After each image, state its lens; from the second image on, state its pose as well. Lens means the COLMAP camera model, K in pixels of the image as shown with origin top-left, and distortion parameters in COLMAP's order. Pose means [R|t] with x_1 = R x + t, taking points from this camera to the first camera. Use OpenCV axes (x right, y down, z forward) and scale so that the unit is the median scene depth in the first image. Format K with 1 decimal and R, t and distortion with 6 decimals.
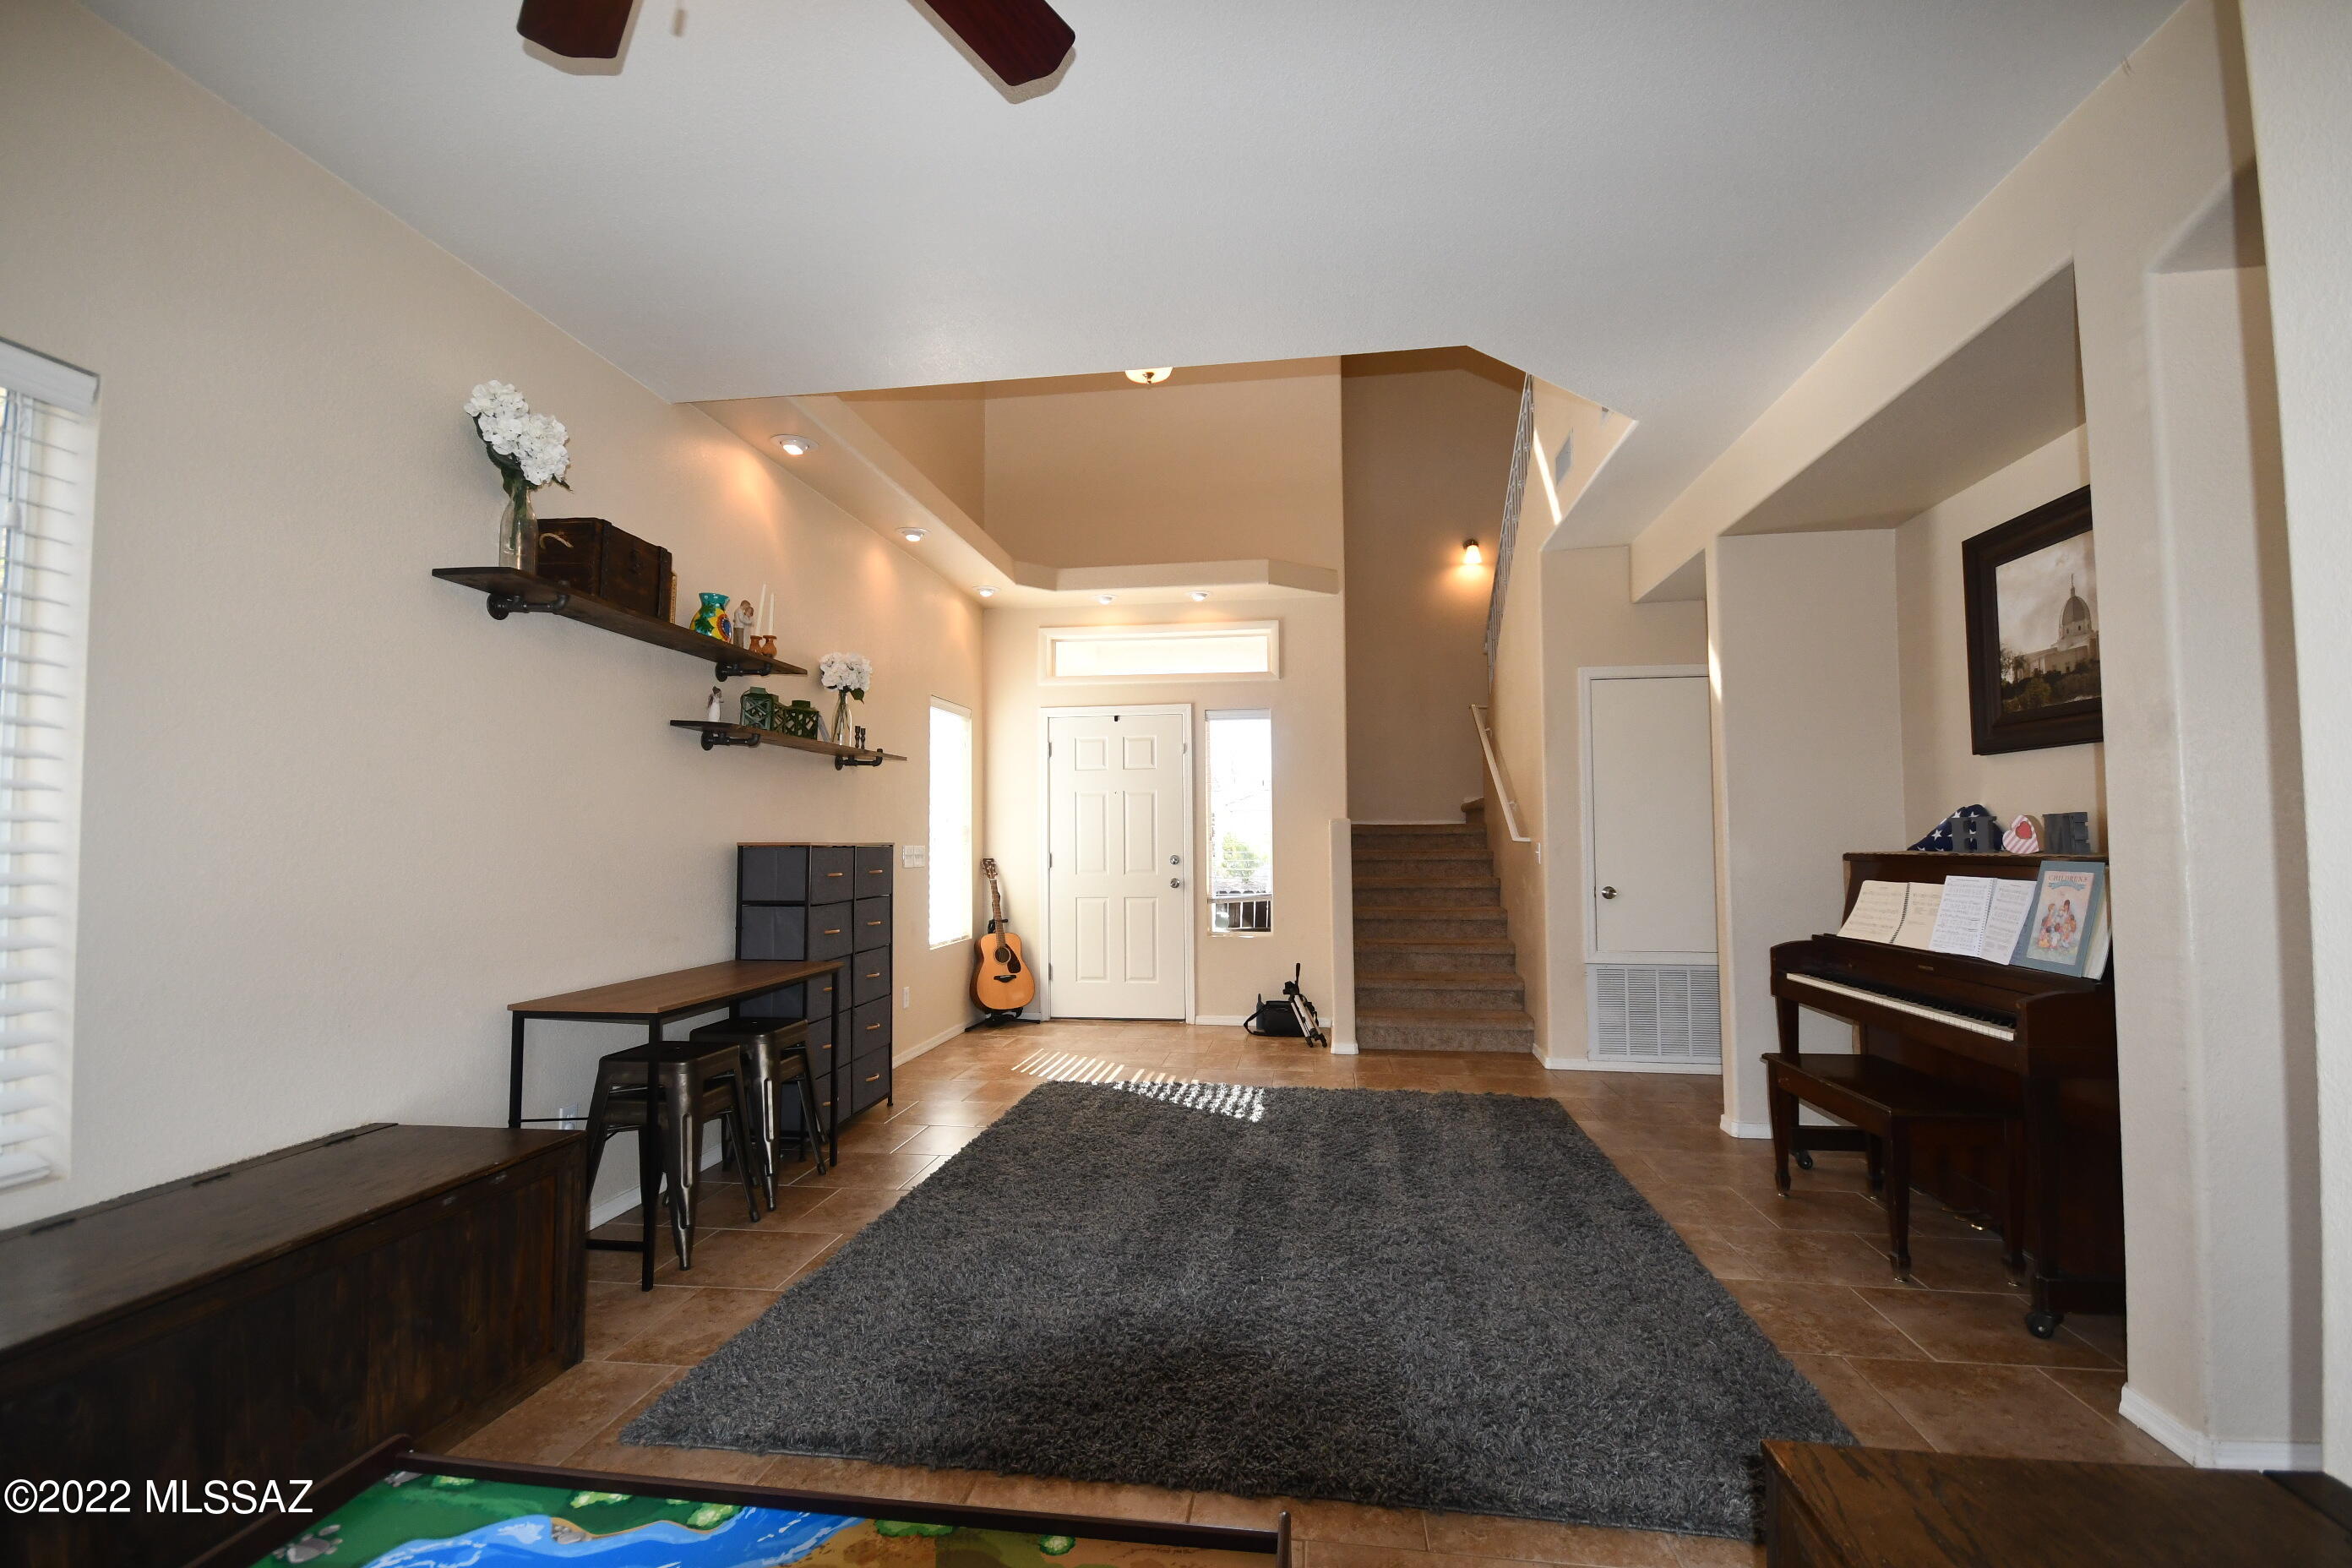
lens RADIAL K [[1033.6, 0, 1165.5], [0, 1033.6, 797.5], [0, 0, 1]] dist [-0.000523, 0.000006]
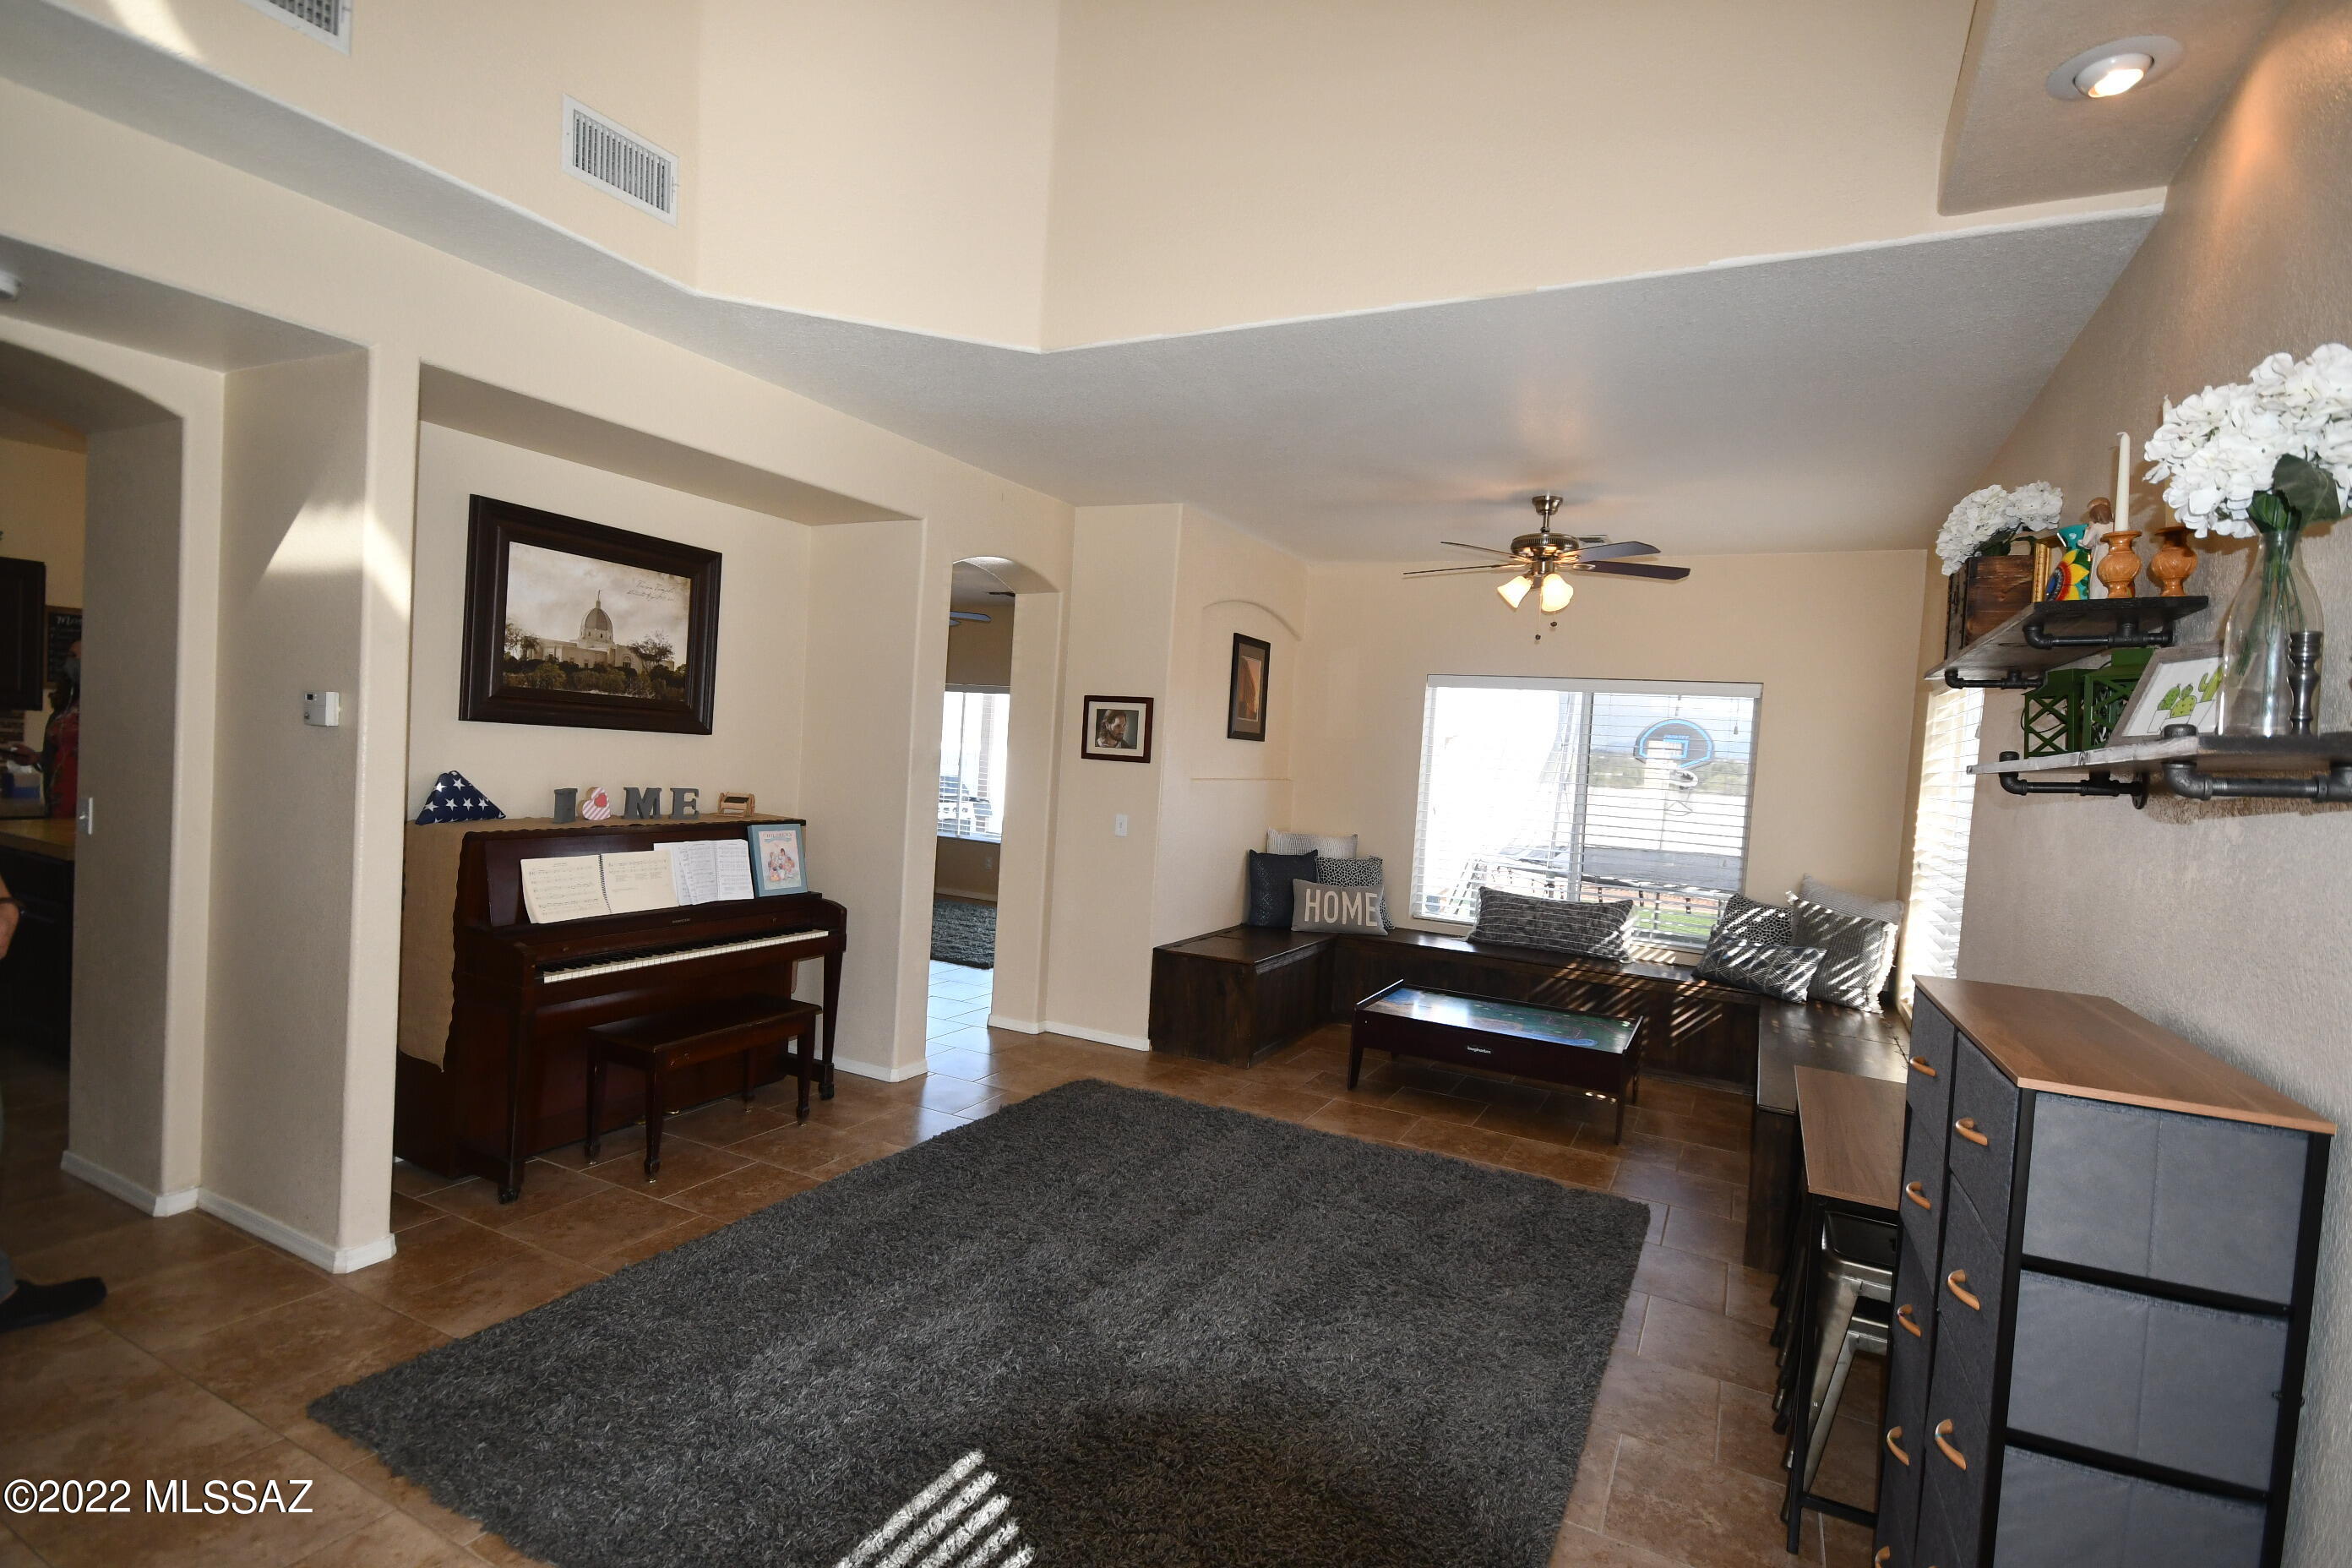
lens RADIAL K [[1141.8, 0, 1159.4], [0, 1141.8, 802.2], [0, 0, 1]] dist [0.002421, 0.000409]
pose [[-0.938049, -0.071280, 0.339092, -0.217093], [-0.073191, 0.997292, 0.007169, -0.022336], [-0.338685, -0.018093, -0.940726, 1.980353]]
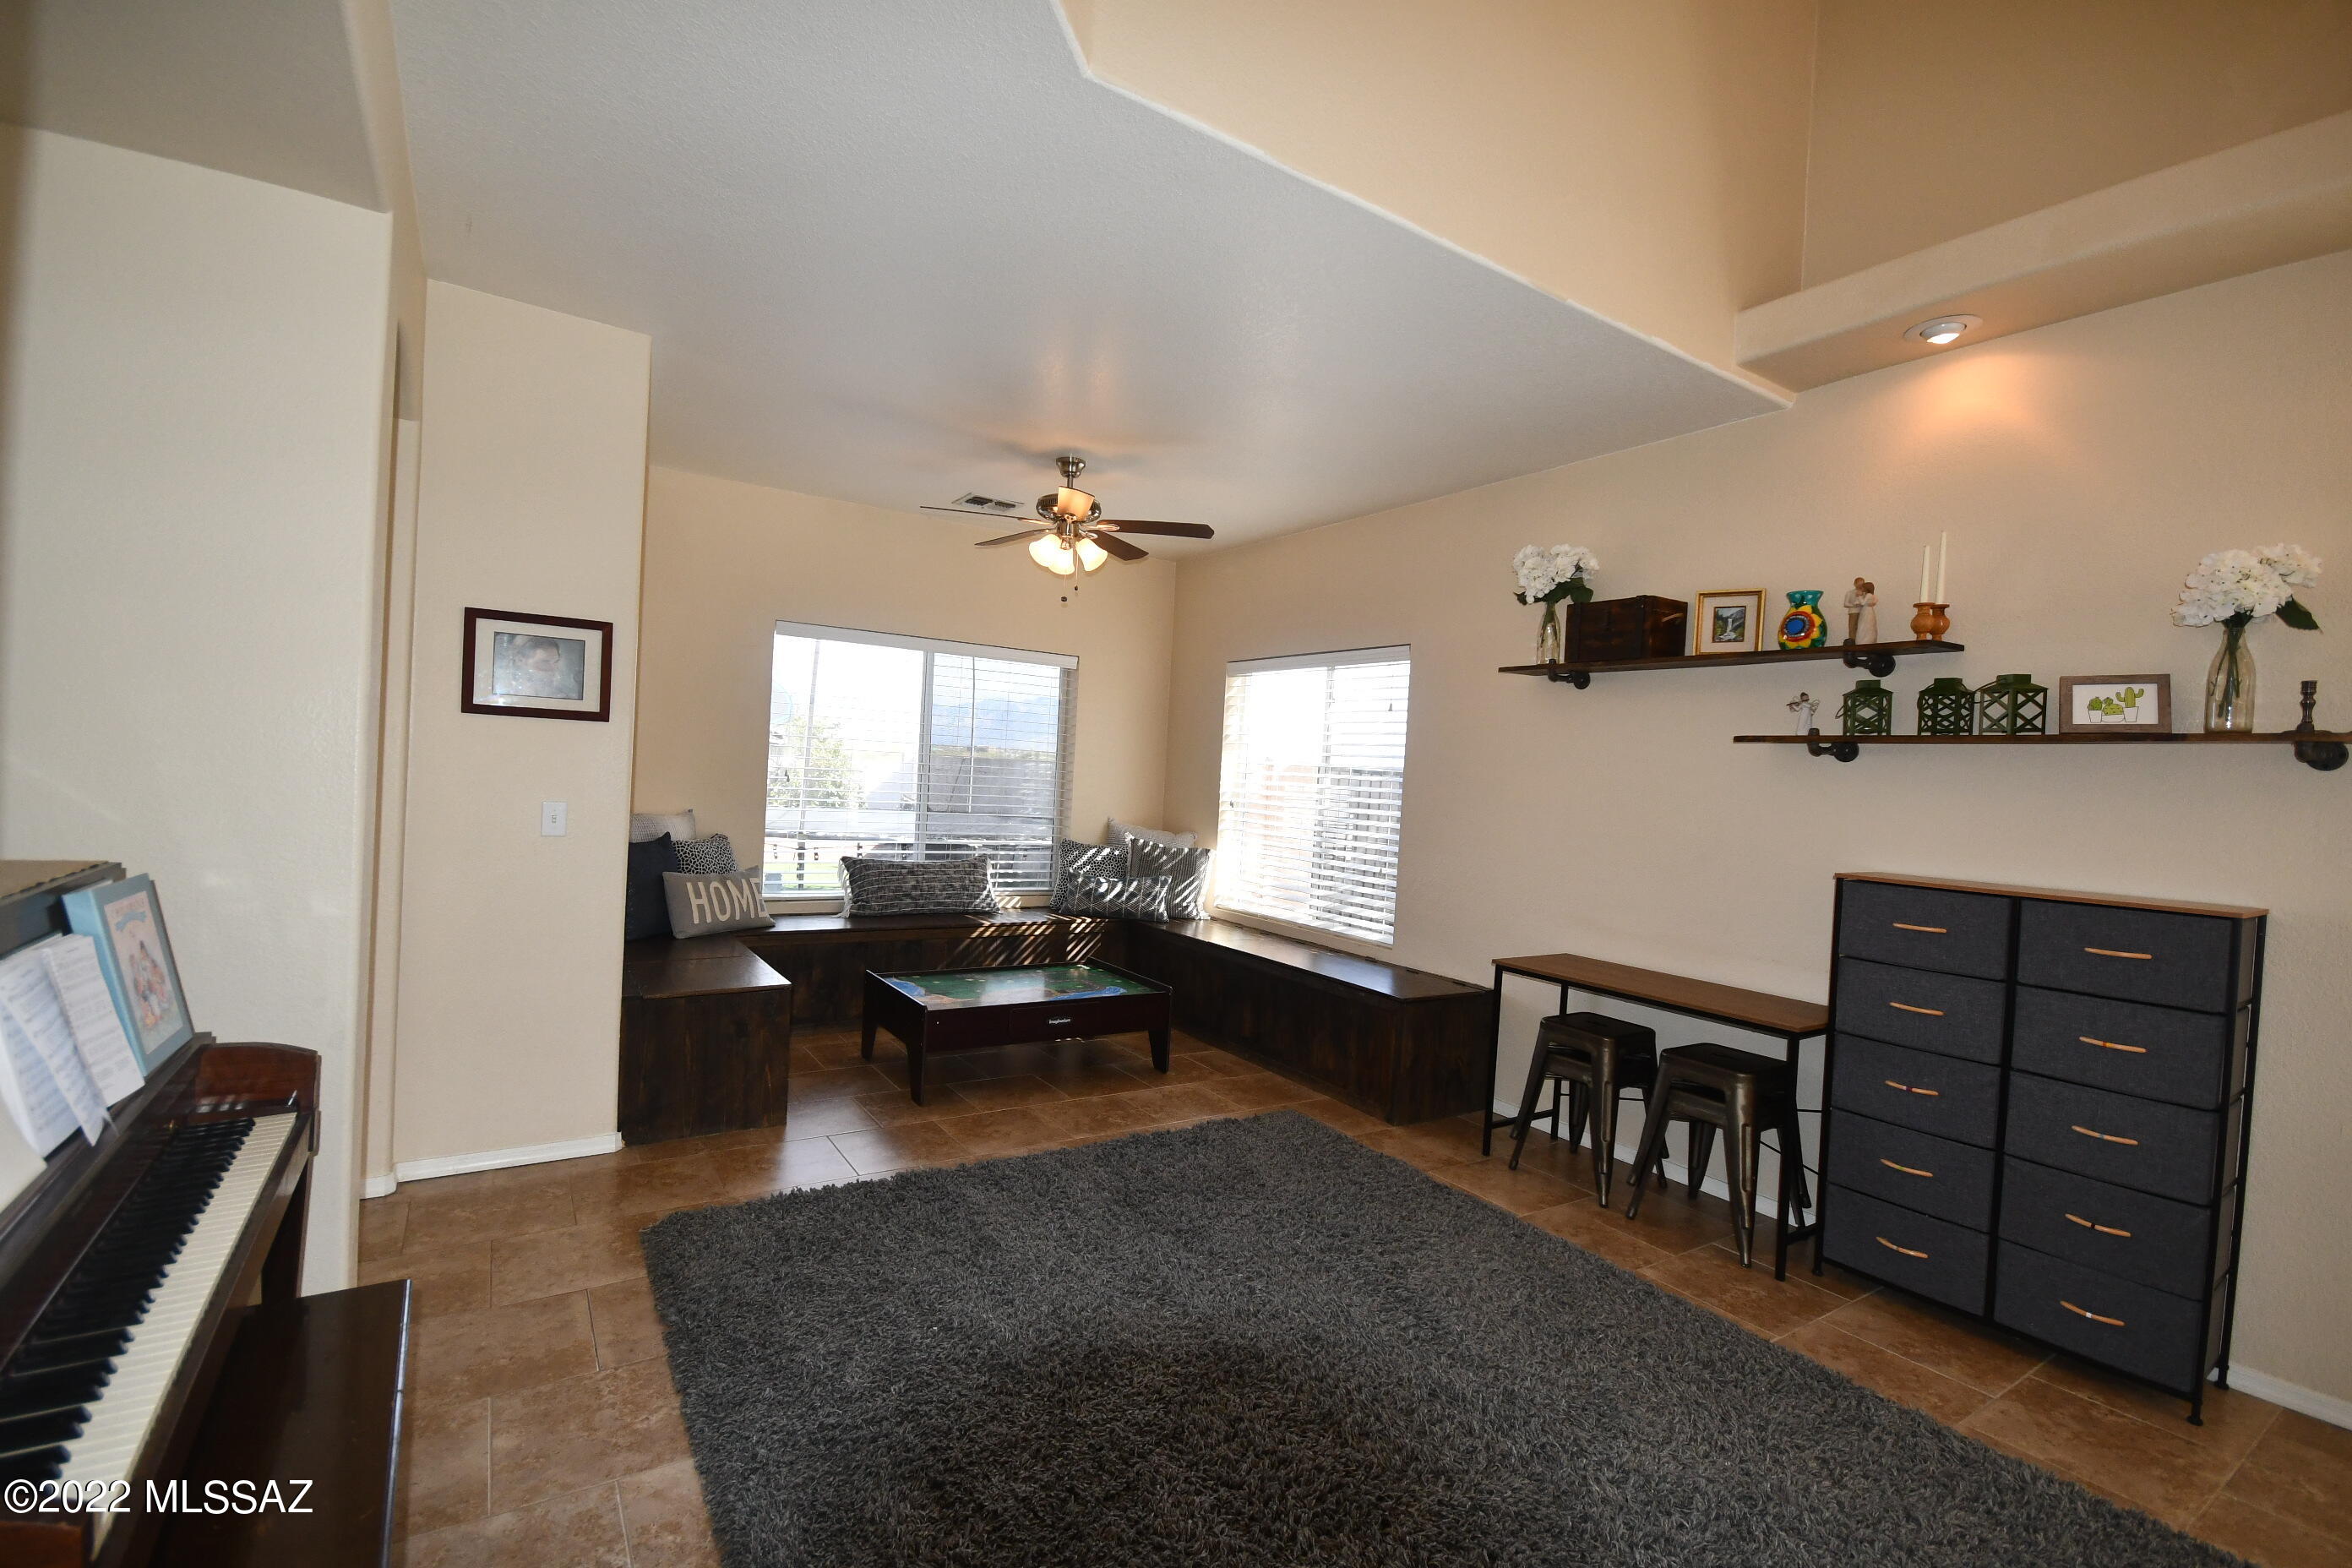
lens RADIAL K [[1033.6, 0, 1165.5], [0, 1033.6, 797.5], [0, 0, 1]] dist [-0.000523, 0.000006]
pose [[-0.750446, -0.021532, -0.660581, 0.660047], [-0.022484, 0.999722, -0.007044, 0.002844], [0.660549, 0.009566, -0.750722, 1.499495]]
